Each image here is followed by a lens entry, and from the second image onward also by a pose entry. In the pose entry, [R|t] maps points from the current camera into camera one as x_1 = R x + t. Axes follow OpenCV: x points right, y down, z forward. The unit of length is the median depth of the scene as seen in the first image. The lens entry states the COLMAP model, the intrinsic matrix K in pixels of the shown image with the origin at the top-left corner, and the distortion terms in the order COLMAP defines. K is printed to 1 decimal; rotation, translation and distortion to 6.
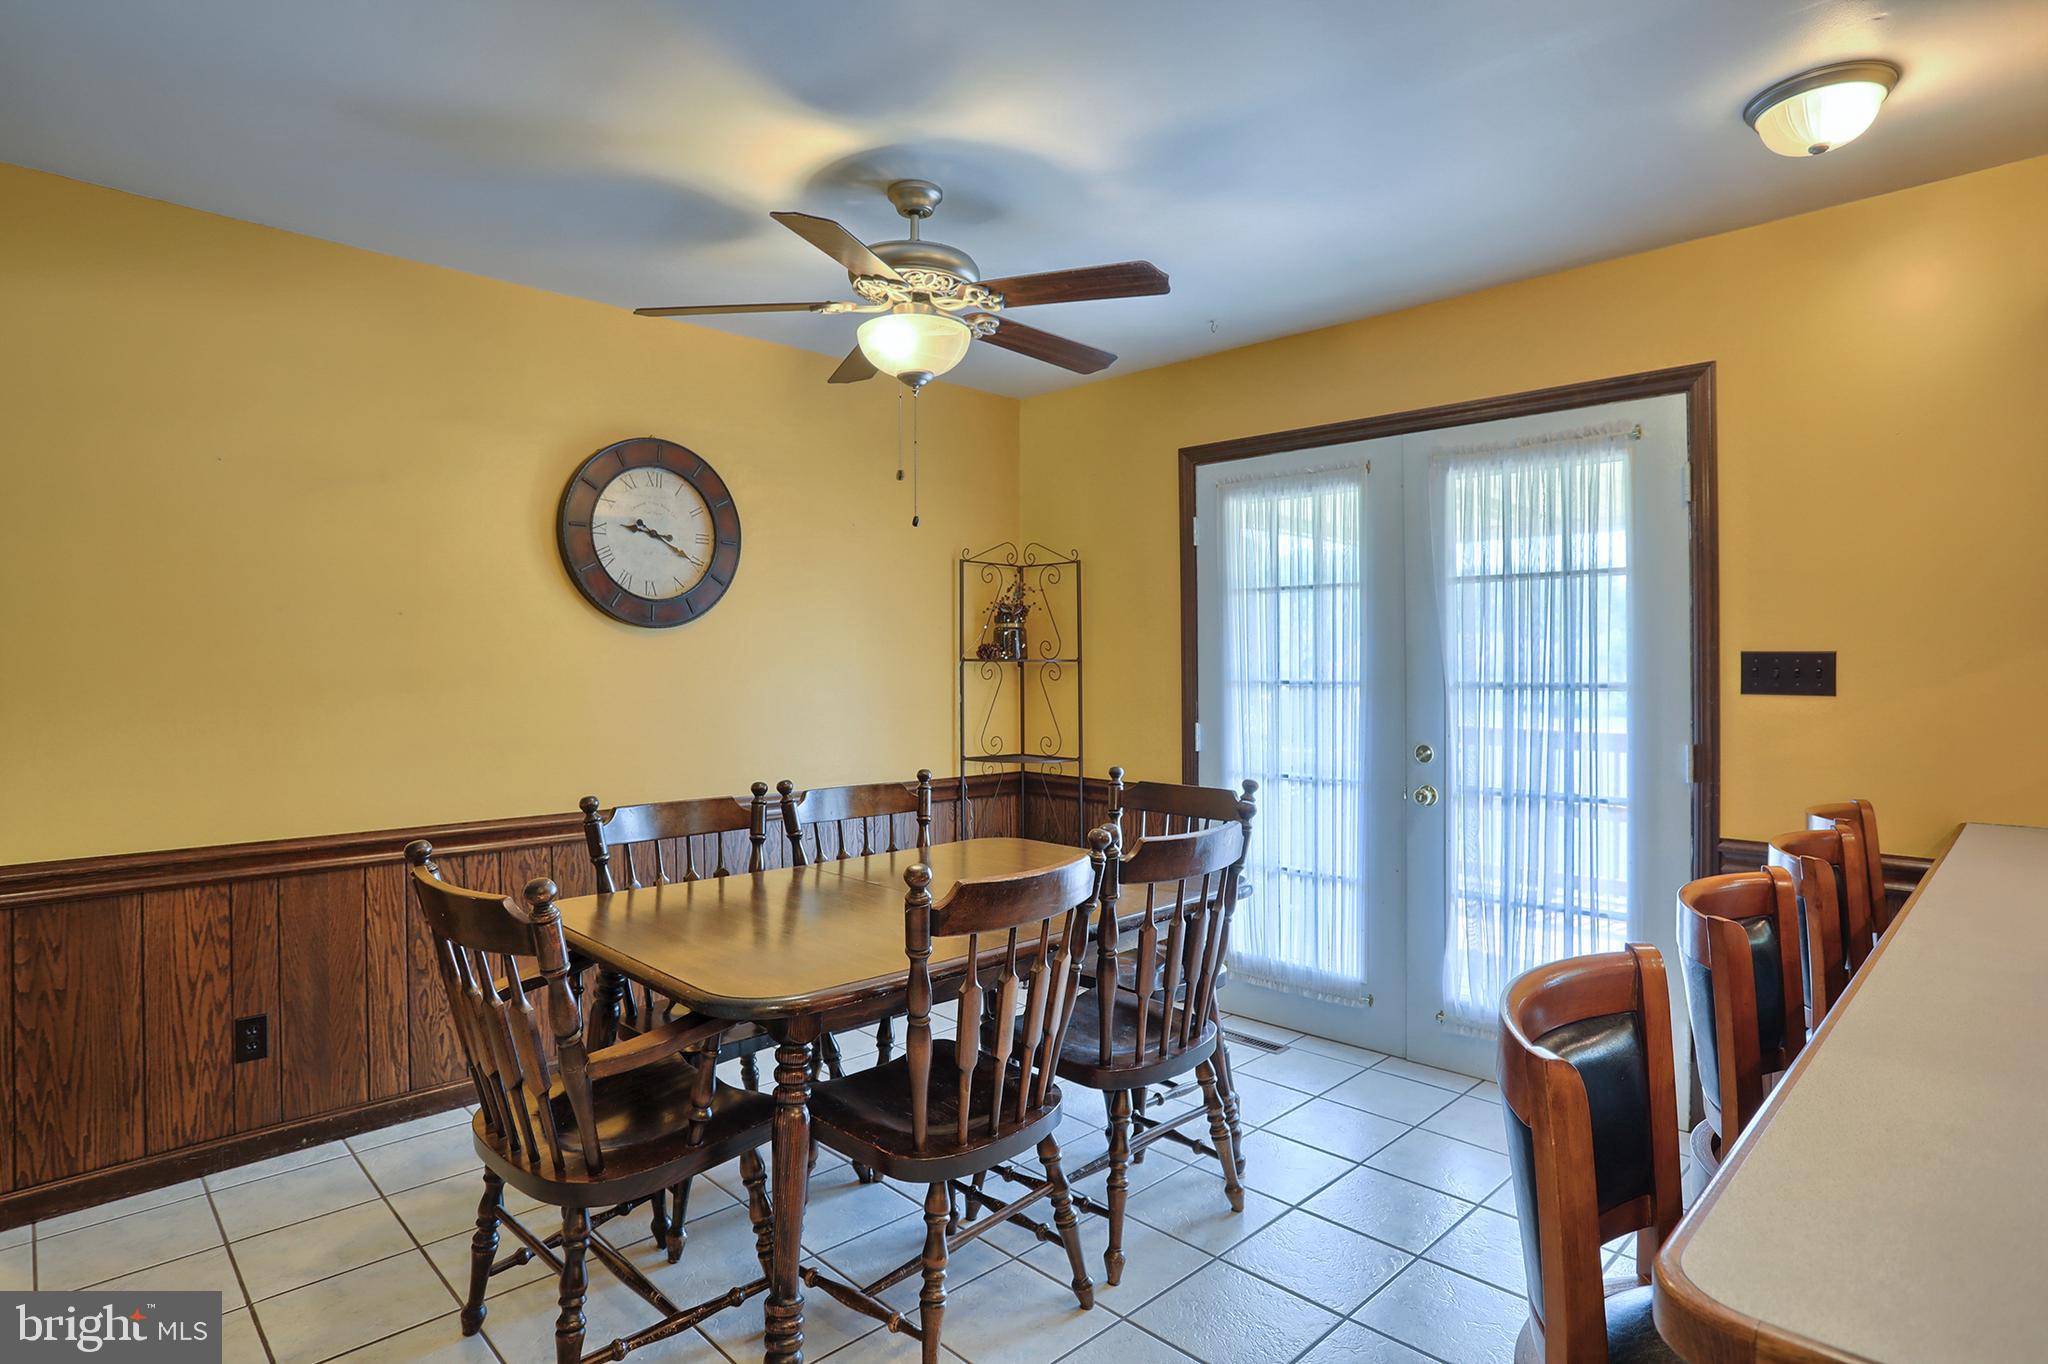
lens RADIAL K [[1061.3, 0, 1013.9], [0, 1061.3, 675.5], [0, 0, 1]] dist [-0.070116, 0.000040]
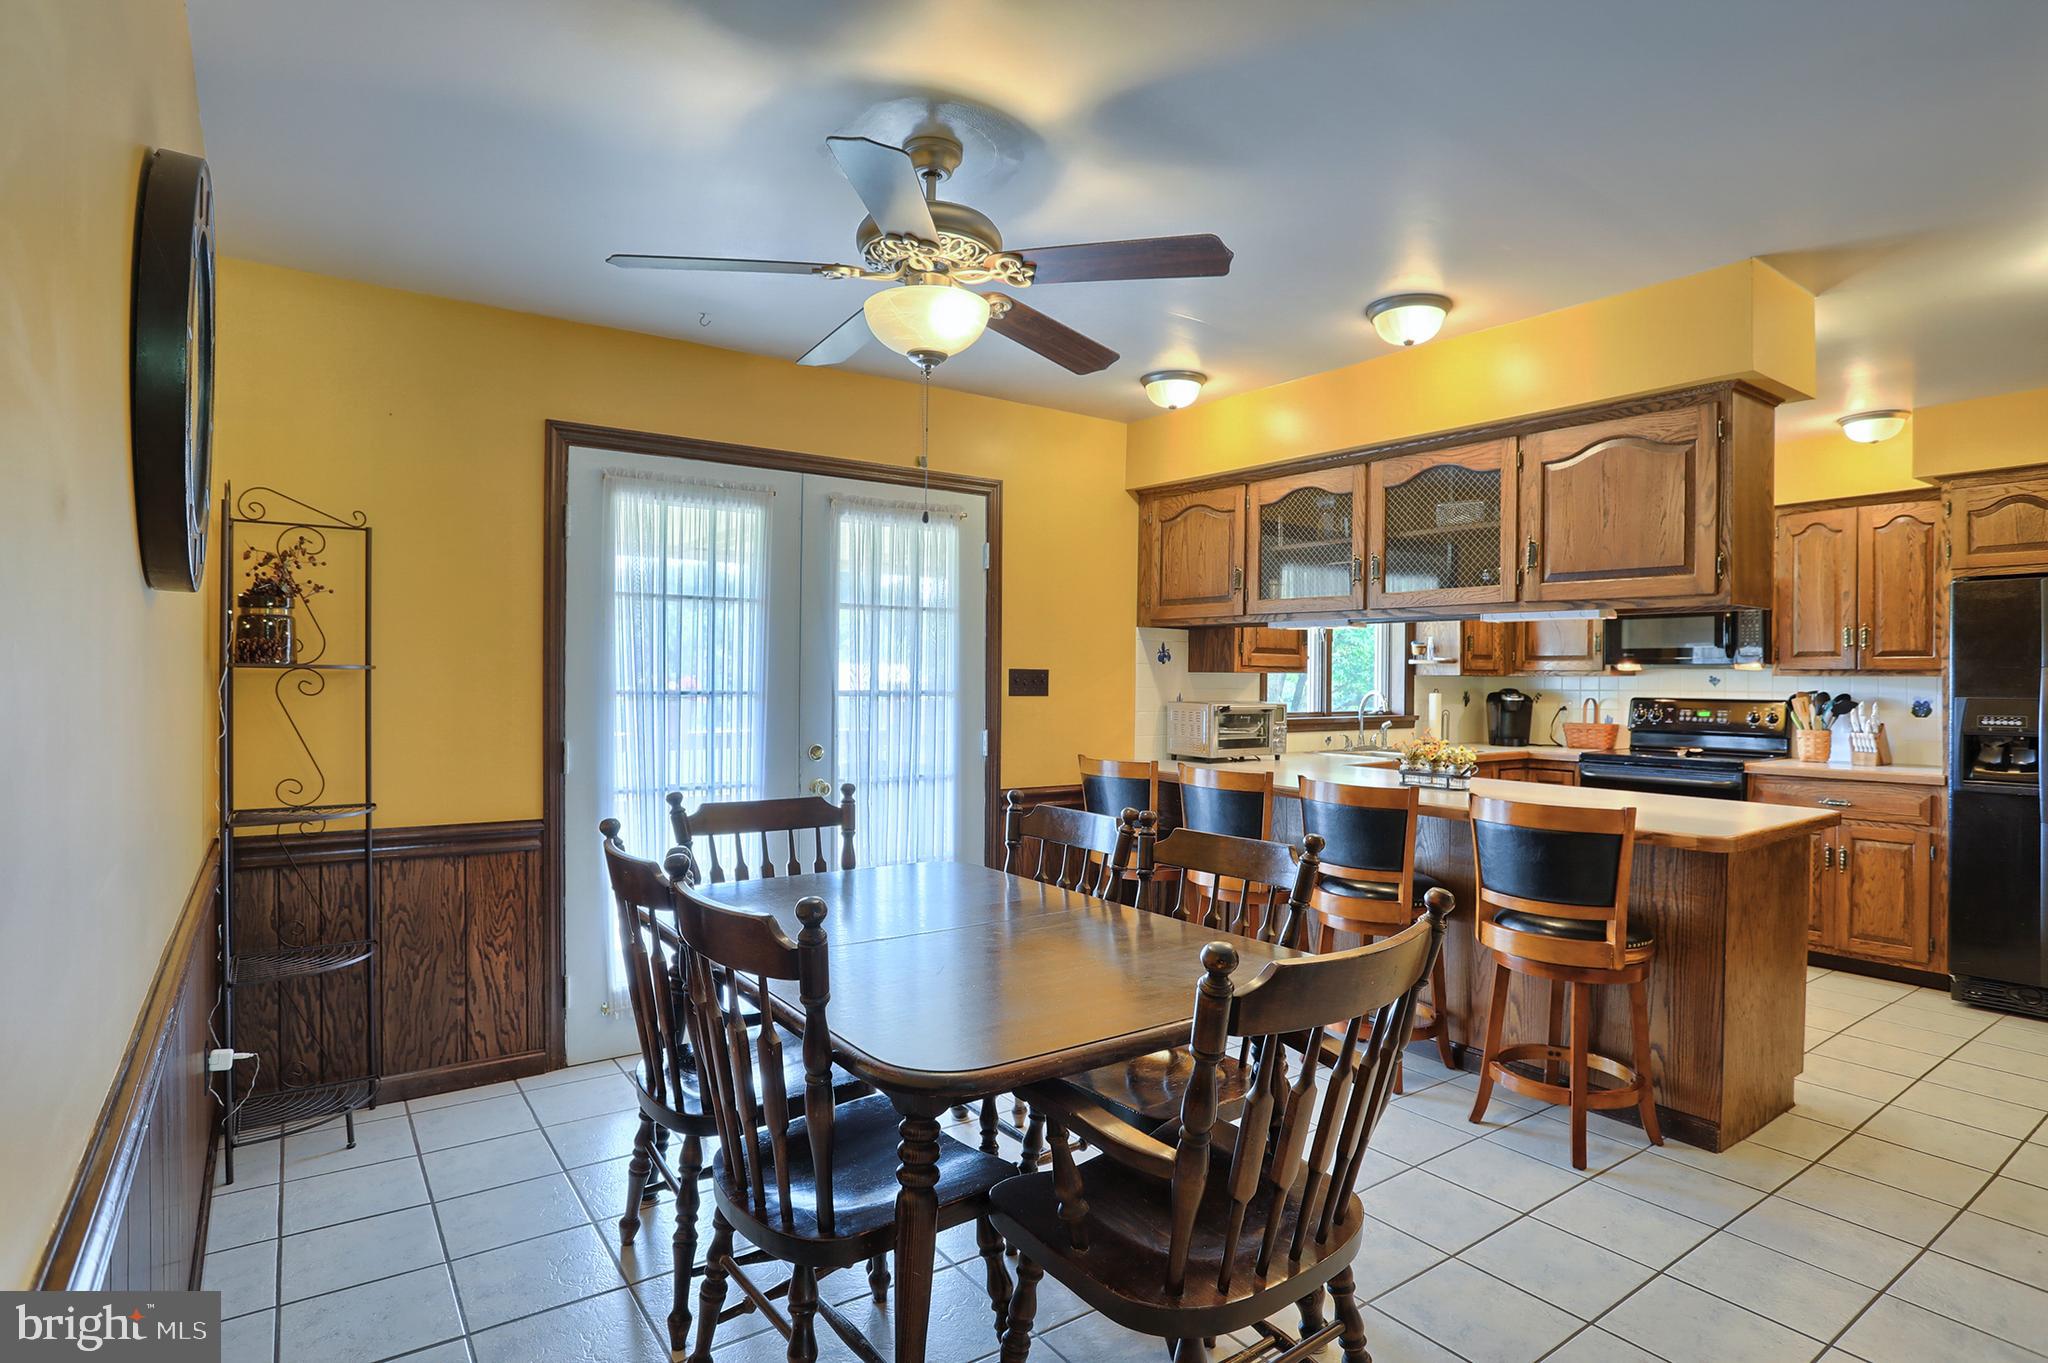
lens RADIAL K [[1061.3, 0, 1013.9], [0, 1061.3, 675.0], [0, 0, 1]] dist [-0.070116, 0.000040]
pose [[0.162057, 0.001779, 0.986780, -0.791228], [0.000801, 0.999998, -0.001934, -0.010213], [-0.986781, 0.001104, 0.162056, 0.646107]]
